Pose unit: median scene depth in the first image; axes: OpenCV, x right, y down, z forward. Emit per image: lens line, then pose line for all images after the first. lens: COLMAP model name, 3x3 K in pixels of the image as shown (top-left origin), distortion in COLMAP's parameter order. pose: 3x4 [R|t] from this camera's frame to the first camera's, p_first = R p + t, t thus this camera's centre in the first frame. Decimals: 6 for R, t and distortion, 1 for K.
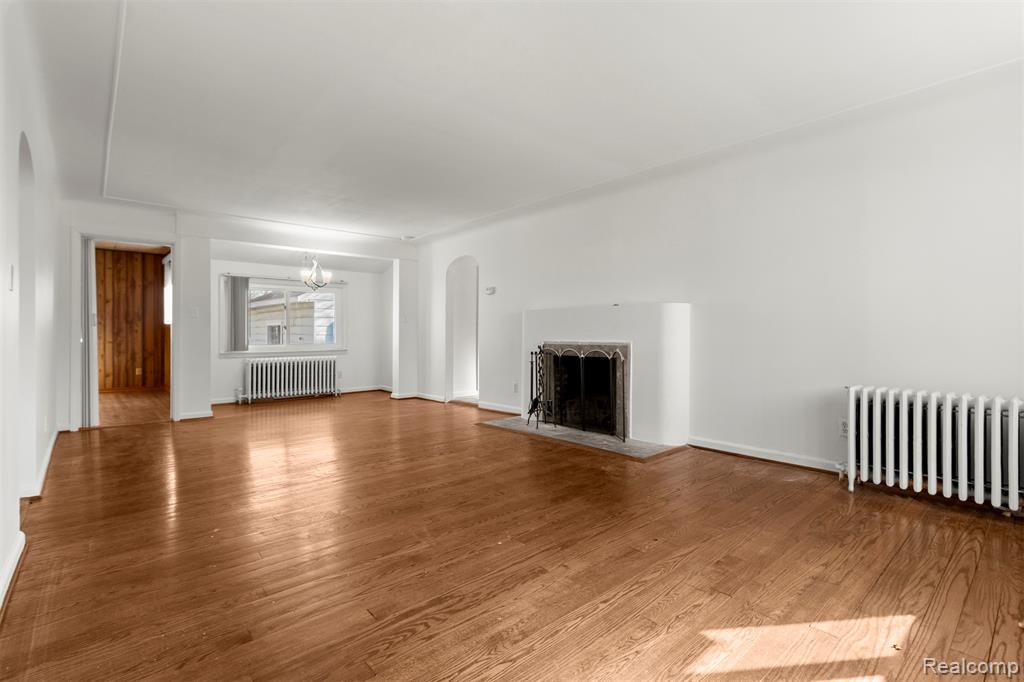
lens RADIAL K [[471.4, 0, 503.0], [0, 471.4, 334.7], [0, 0, 1]] dist [0.001393, 0.000830]
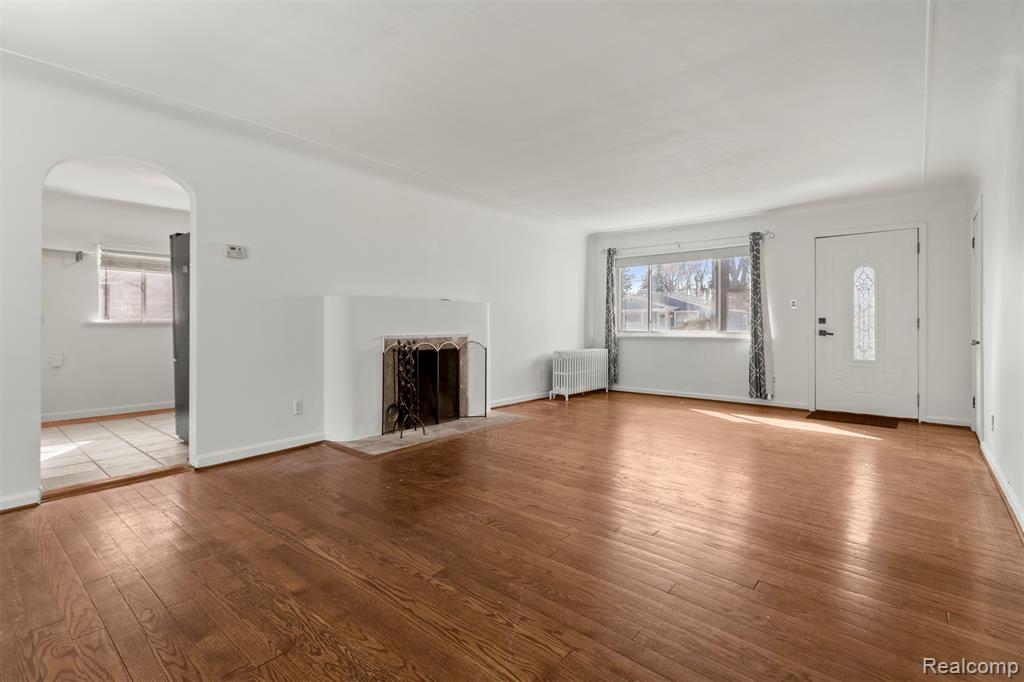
lens RADIAL K [[471.4, 0, 504.2], [0, 471.4, 333.6], [0, 0, 1]] dist [0.001393, 0.000830]
pose [[-0.131284, -0.017361, 0.991193, -0.810562], [0.003870, 0.999830, 0.018024, -0.004203], [-0.991337, 0.006202, -0.131195, 0.965087]]
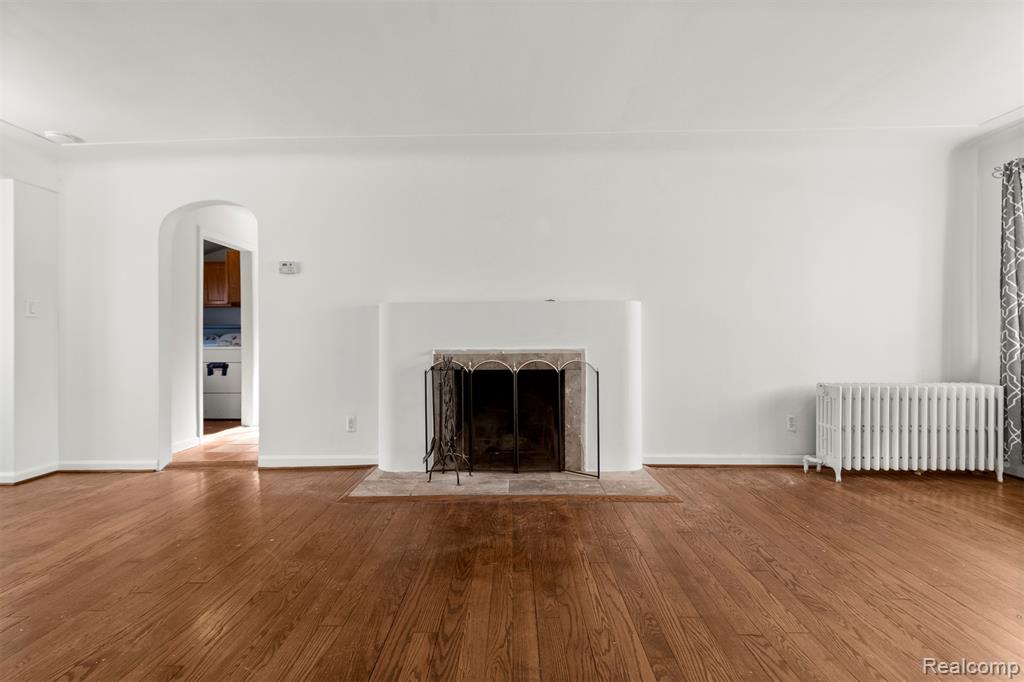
lens RADIAL K [[471.4, 0, 499.1], [0, 471.4, 338.7], [0, 0, 1]] dist [0.001393, 0.000830]
pose [[0.681143, -0.009915, 0.732084, -0.362551], [0.008906, 0.999947, 0.005257, -0.005059], [-0.732097, 0.002939, 0.681194, 0.516366]]
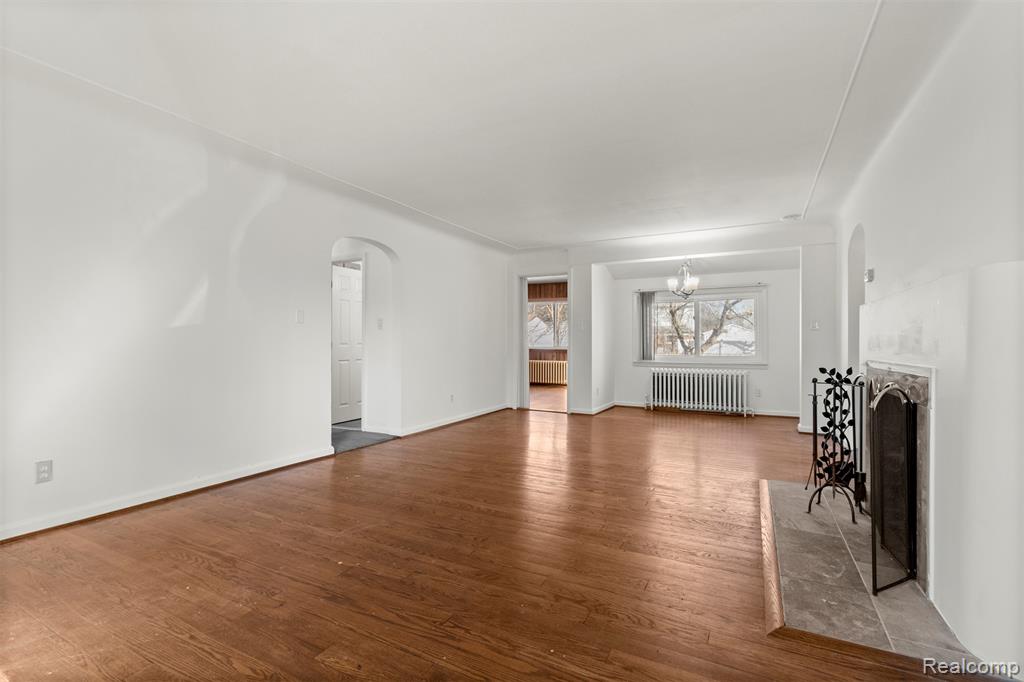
lens RADIAL K [[471.4, 0, 513.8], [0, 471.4, 337.0], [0, 0, 1]] dist [0.001393, 0.000830]
pose [[0.365645, -0.008940, -0.930711, 0.477126], [-0.007370, 0.999895, -0.012500, -0.004672], [0.930725, 0.011430, 0.365541, 0.453173]]
